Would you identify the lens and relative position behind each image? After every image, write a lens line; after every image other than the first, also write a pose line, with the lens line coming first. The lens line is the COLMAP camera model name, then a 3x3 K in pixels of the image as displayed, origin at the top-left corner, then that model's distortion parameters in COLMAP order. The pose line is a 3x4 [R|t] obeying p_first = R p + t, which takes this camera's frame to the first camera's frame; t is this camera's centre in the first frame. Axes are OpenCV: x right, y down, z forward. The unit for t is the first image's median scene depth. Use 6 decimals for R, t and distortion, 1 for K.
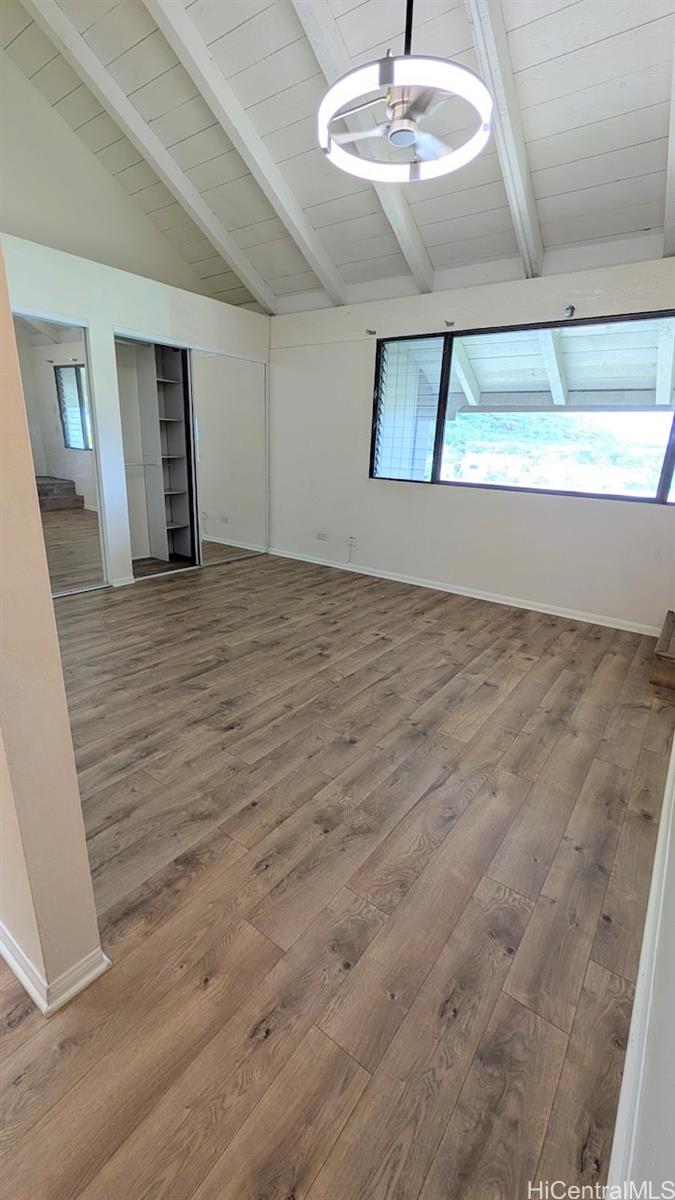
lens RADIAL K [[494.2, 0, 337.5], [0, 494.2, 600.0], [0, 0, 1]] dist [0.000951, -0.000029]
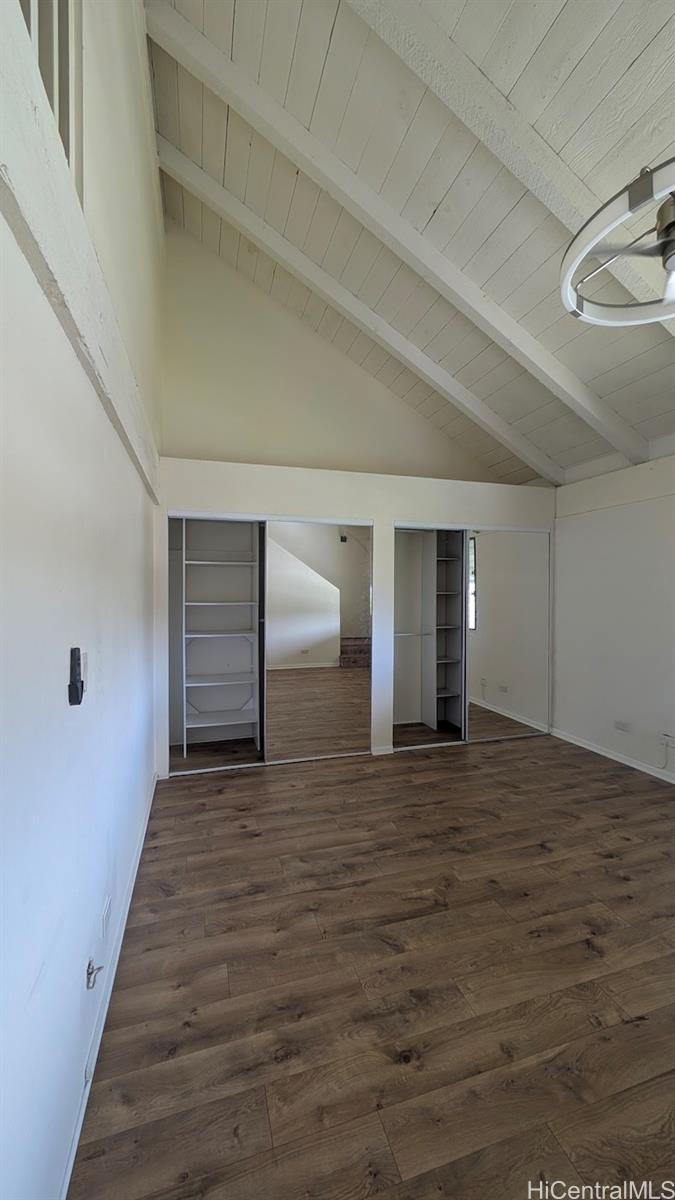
lens RADIAL K [[455.1, 0, 334.5], [0, 455.1, 594.4], [0, 0, 1]] dist [-0.000458, -0.000006]
pose [[0.801625, -0.031271, -0.597009, 0.061601], [-0.153666, 0.954299, -0.256319, -0.109315], [0.577741, 0.297212, 0.760185, 0.185954]]
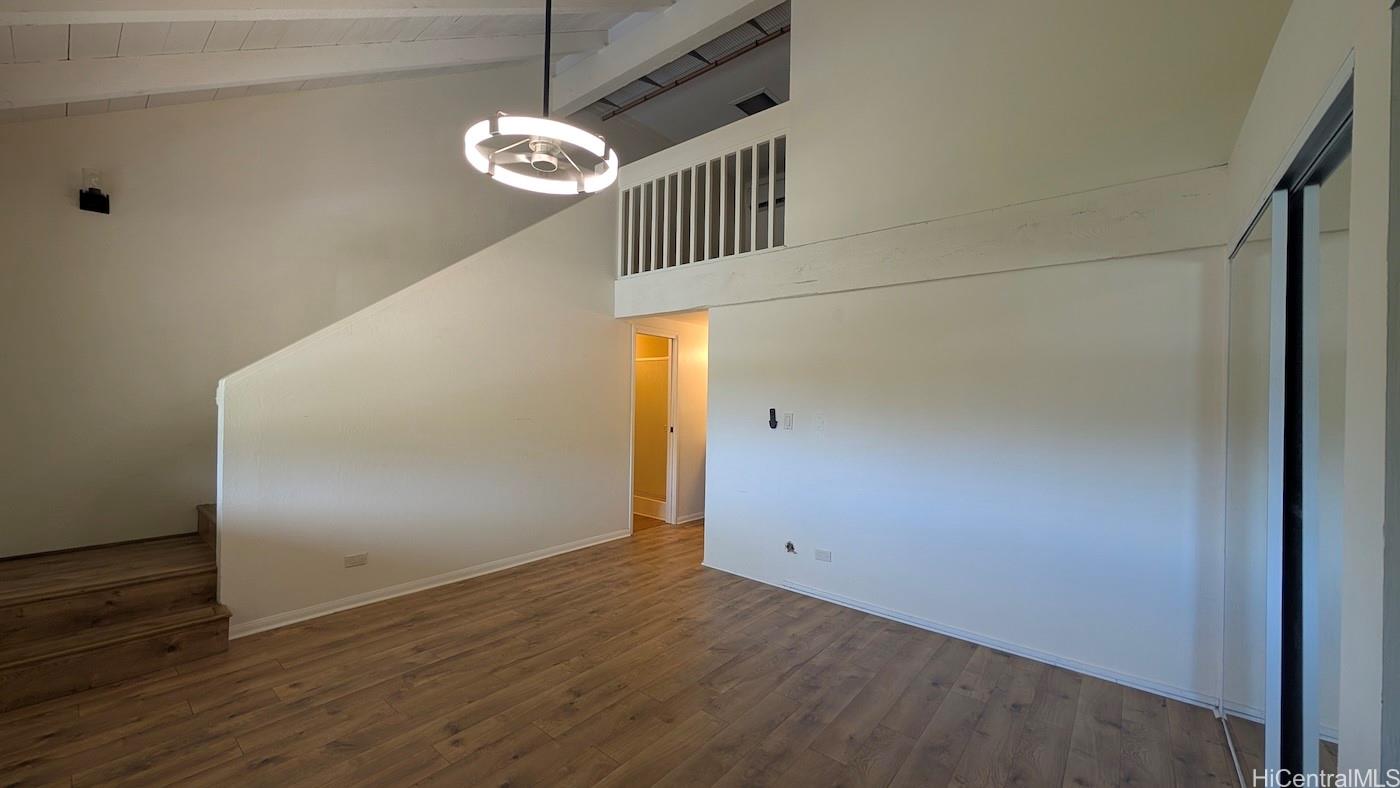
lens RADIAL K [[530.9, 0, 700.0], [0, 530.9, 394.0], [0, 0, 1]] dist [-0.000458, -0.000006]
pose [[-0.997007, -0.054418, 0.054912, -0.205155], [-0.035436, 0.952968, 0.300993, -0.490326], [-0.068708, 0.298146, -0.952044, 1.411301]]
